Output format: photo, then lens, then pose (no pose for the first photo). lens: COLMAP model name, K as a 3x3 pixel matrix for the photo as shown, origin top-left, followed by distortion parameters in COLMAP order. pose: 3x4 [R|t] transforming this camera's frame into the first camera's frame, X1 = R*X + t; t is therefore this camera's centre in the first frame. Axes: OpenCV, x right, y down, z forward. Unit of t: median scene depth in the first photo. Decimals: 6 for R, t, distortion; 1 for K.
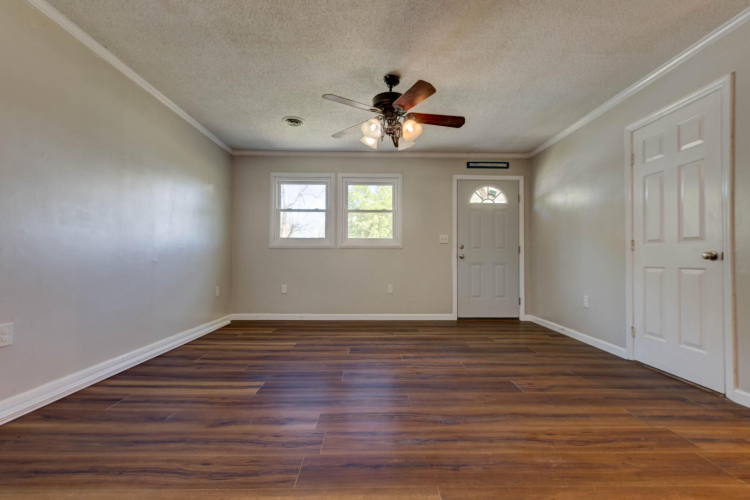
lens RADIAL K [[336.7, 0, 348.0], [0, 336.7, 252.3], [0, 0, 1]] dist [0.007953, -0.002266]
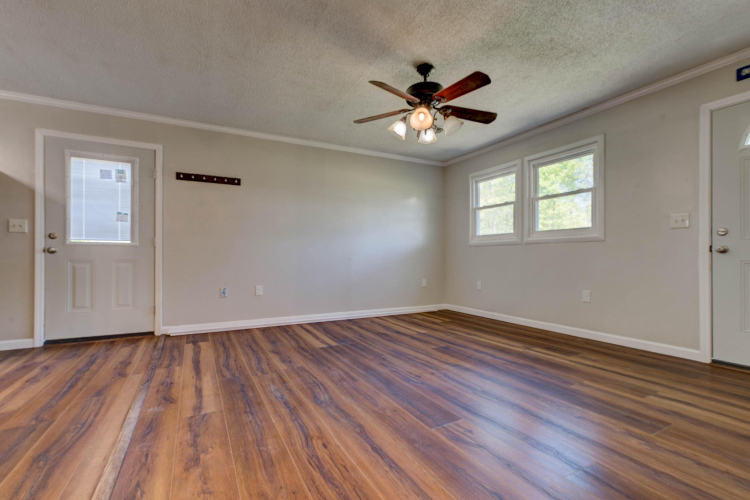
lens RADIAL K [[336.7, 0, 395.2], [0, 336.7, 256.6], [0, 0, 1]] dist [0.007953, -0.002266]
pose [[0.487904, -0.005818, -0.872878, 0.611620], [0.023931, 0.999691, 0.006713, 0.008023], [0.872569, -0.024164, 0.487893, 0.297885]]
